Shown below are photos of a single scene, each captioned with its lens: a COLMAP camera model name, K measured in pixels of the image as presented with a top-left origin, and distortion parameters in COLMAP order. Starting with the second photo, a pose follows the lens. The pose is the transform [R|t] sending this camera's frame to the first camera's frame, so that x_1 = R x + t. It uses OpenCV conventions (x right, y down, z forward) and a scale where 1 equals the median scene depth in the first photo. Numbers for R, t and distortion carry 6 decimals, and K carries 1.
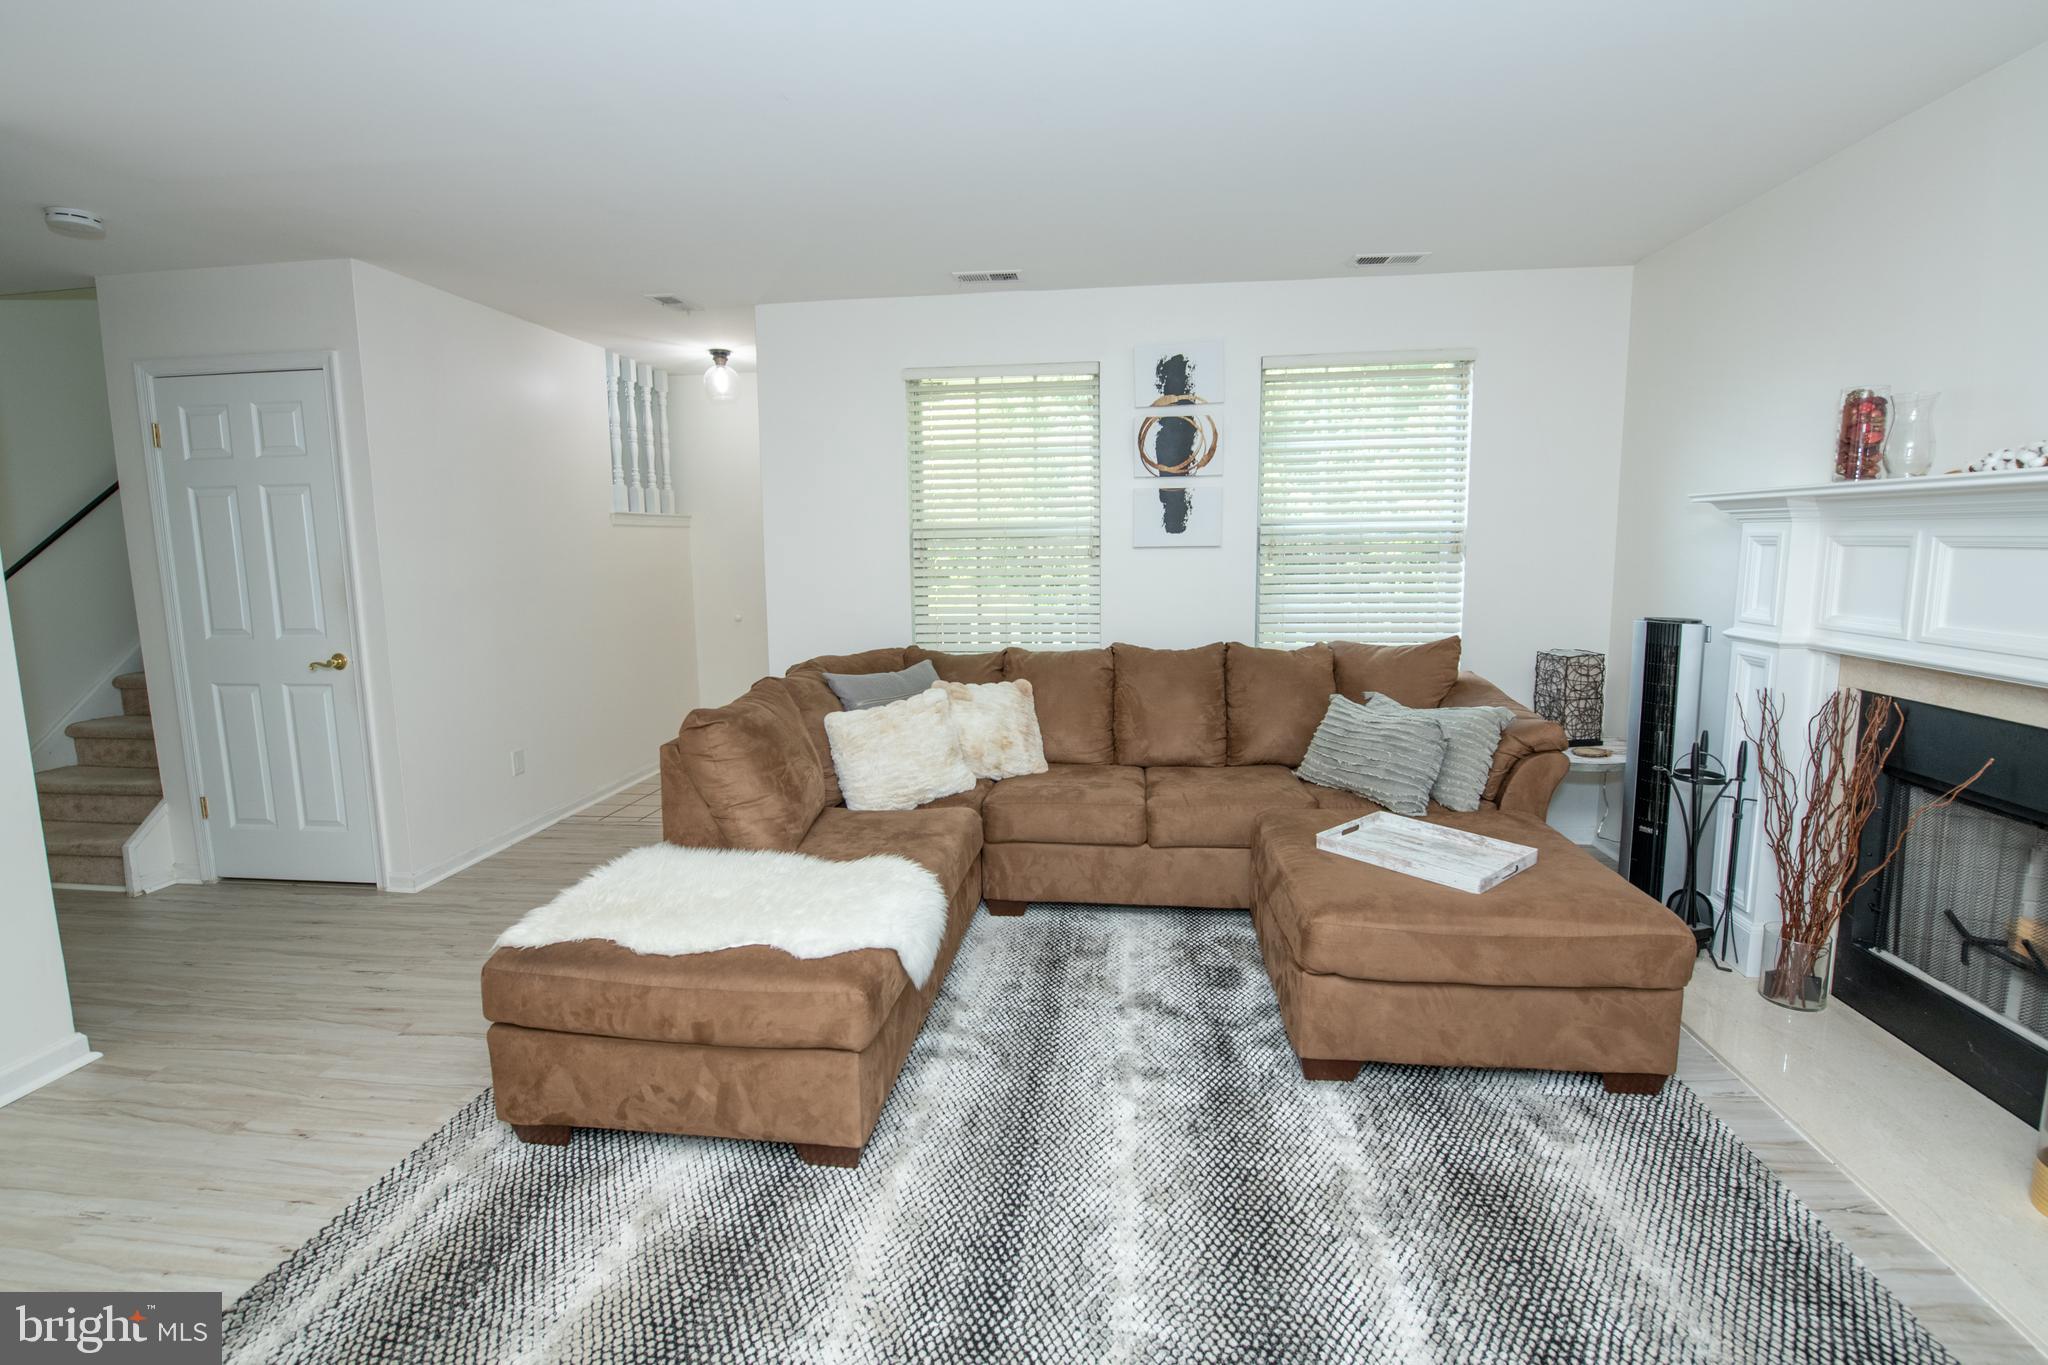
lens RADIAL K [[908.9, 0, 1010.6], [0, 908.9, 649.3], [0, 0, 1]] dist [-0.011195, -0.000027]
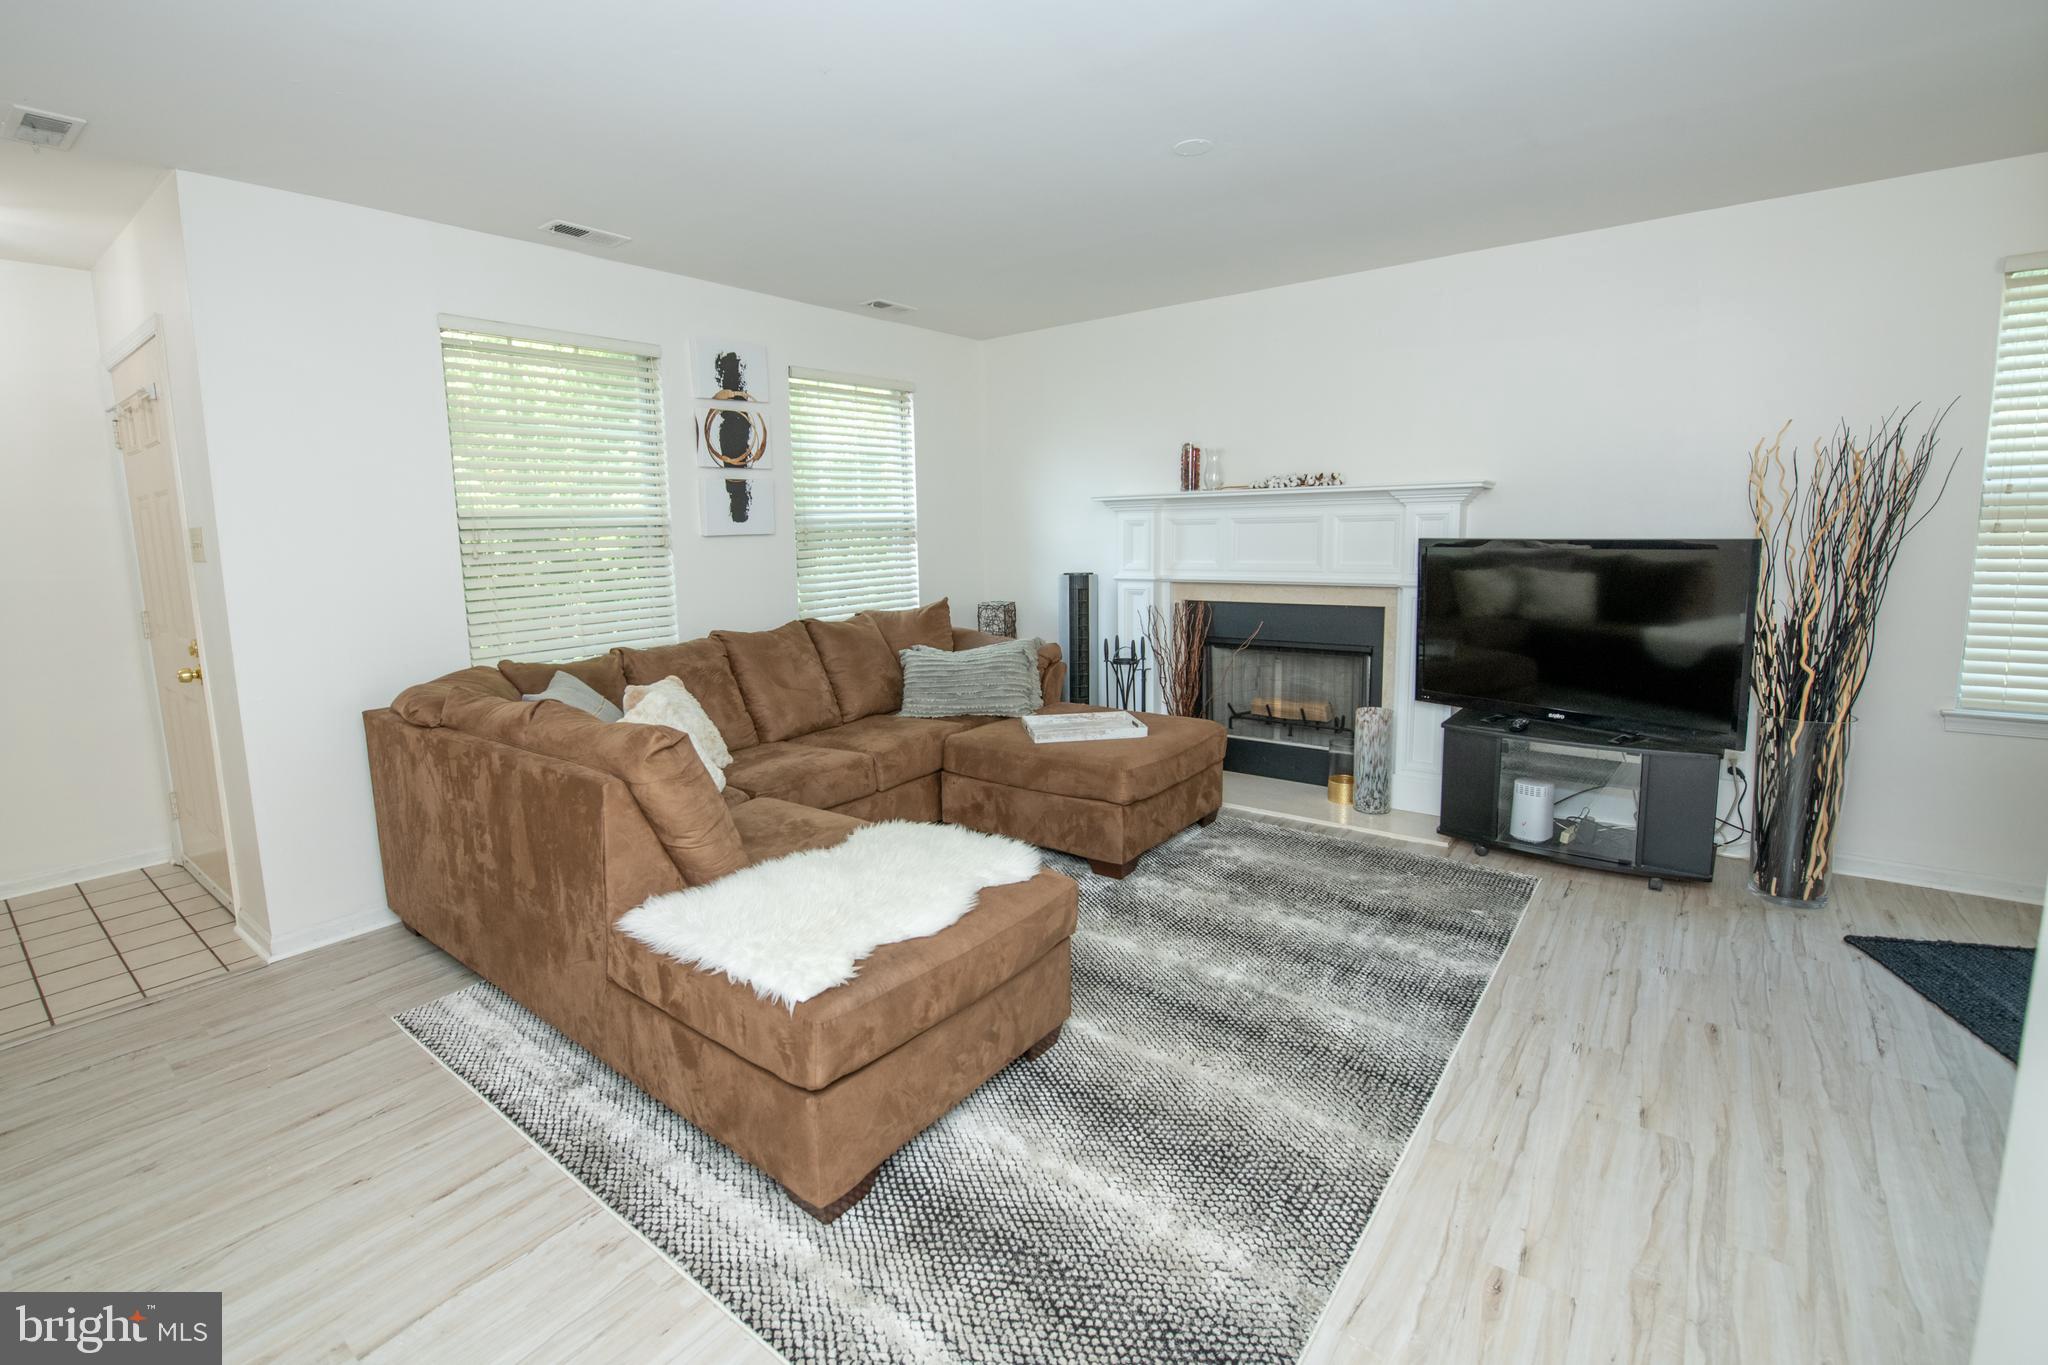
lens RADIAL K [[908.9, 0, 1010.6], [0, 908.9, 649.3], [0, 0, 1]] dist [-0.011195, -0.000027]
pose [[0.518815, -0.116260, 0.846944, -0.656822], [0.117793, 0.990982, 0.063876, -0.014078], [-0.846733, 0.066624, 0.527831, 0.220467]]
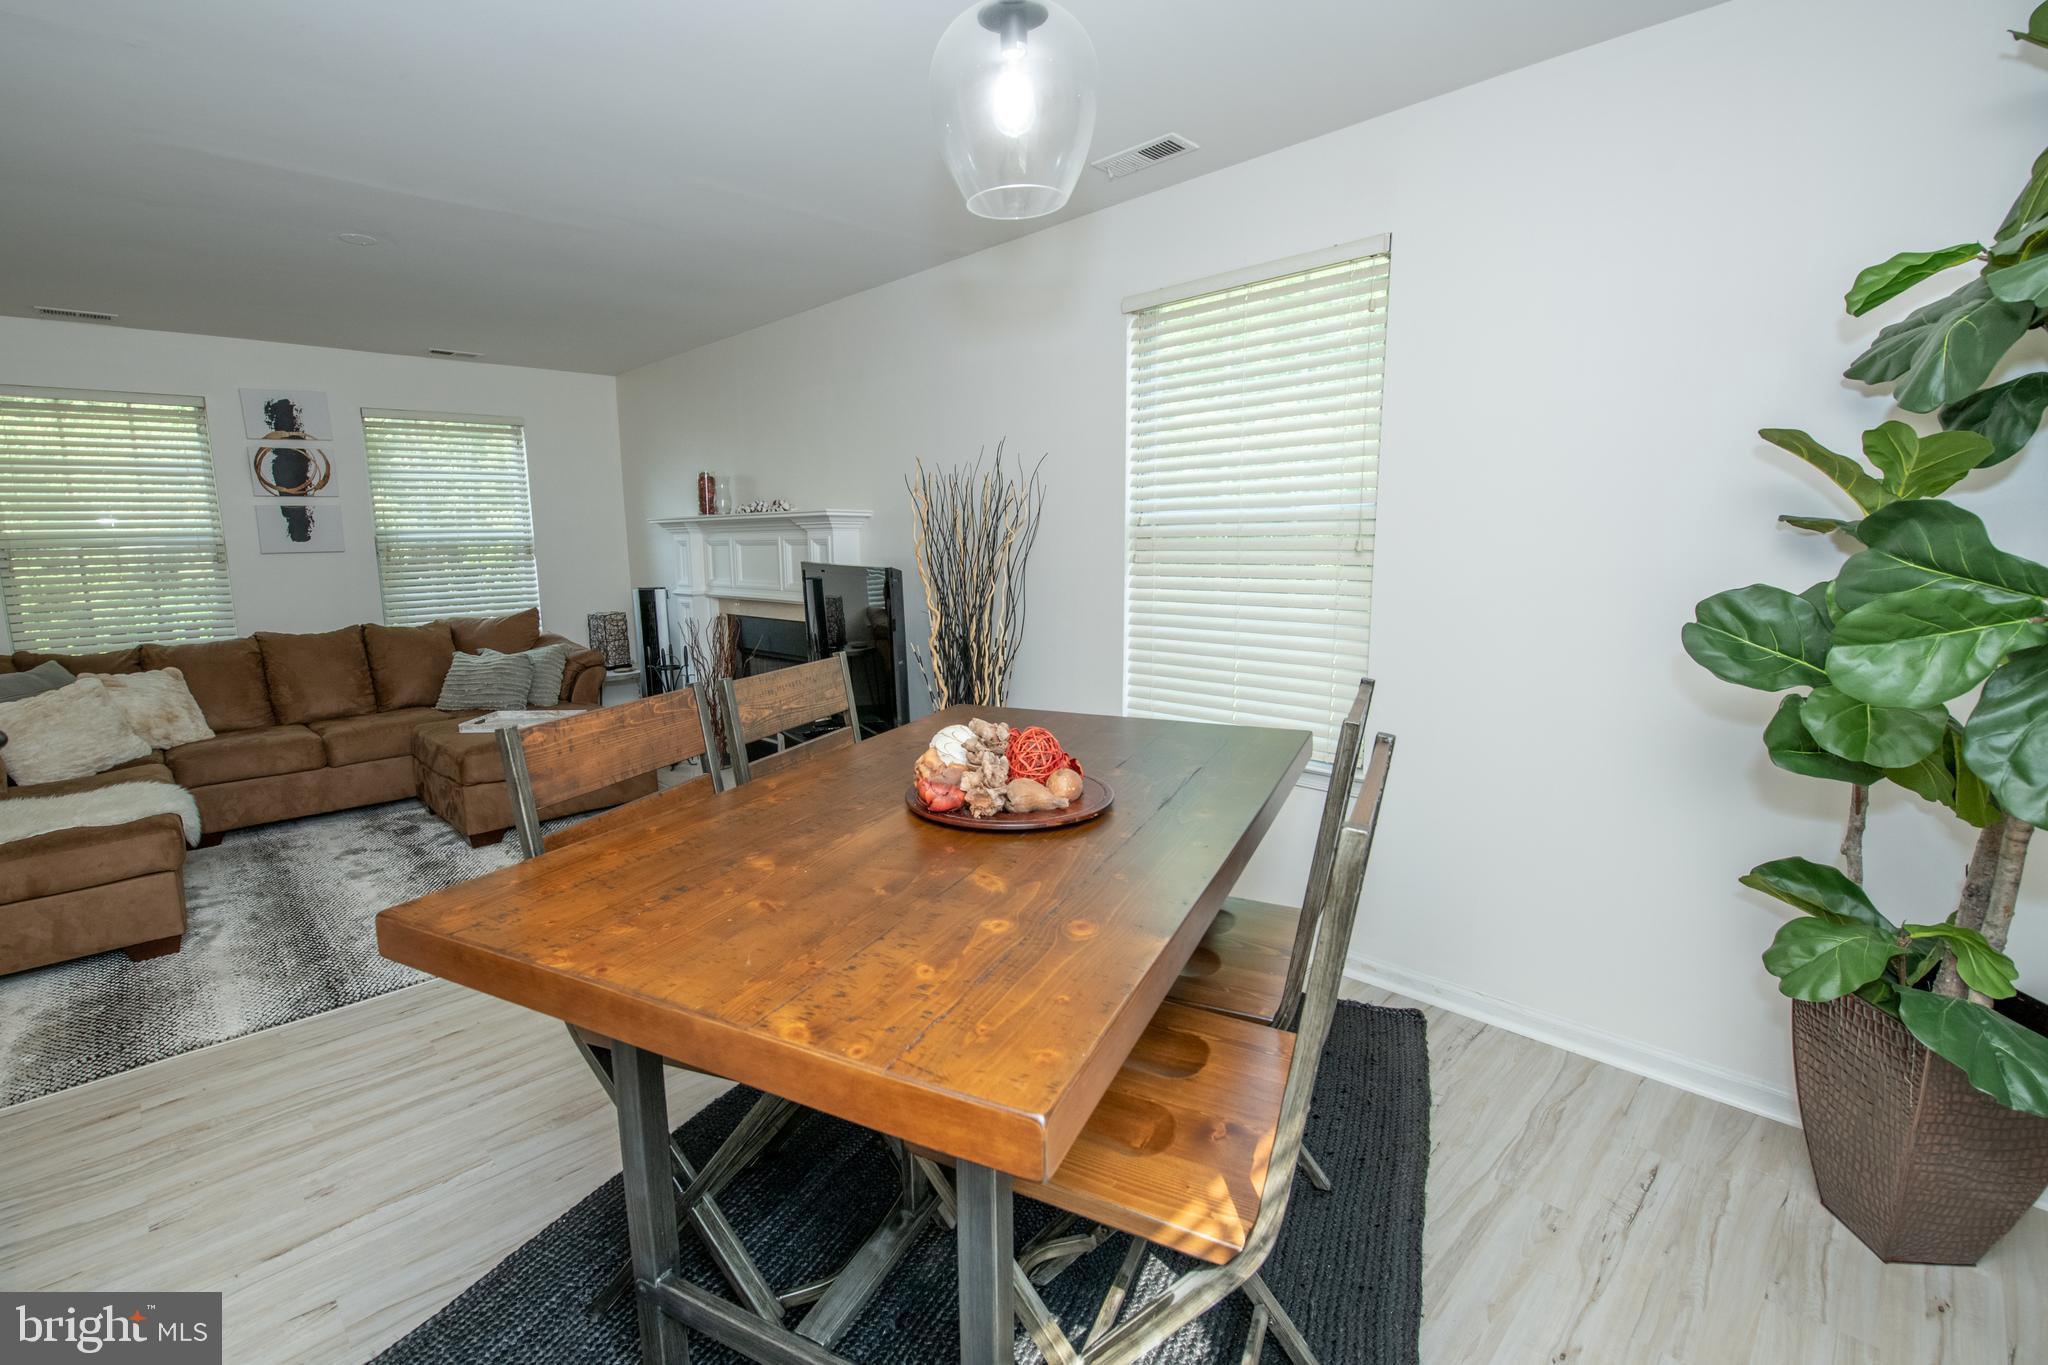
lens RADIAL K [[910.2, 0, 987.8], [0, 910.2, 676.0], [0, 0, 1]] dist [-0.013214, -0.000214]
pose [[0.622969, -0.118429, 0.773230, -0.248373], [0.101539, 0.992353, 0.070183, 0.075431], [-0.775628, 0.034791, 0.630230, -0.597913]]
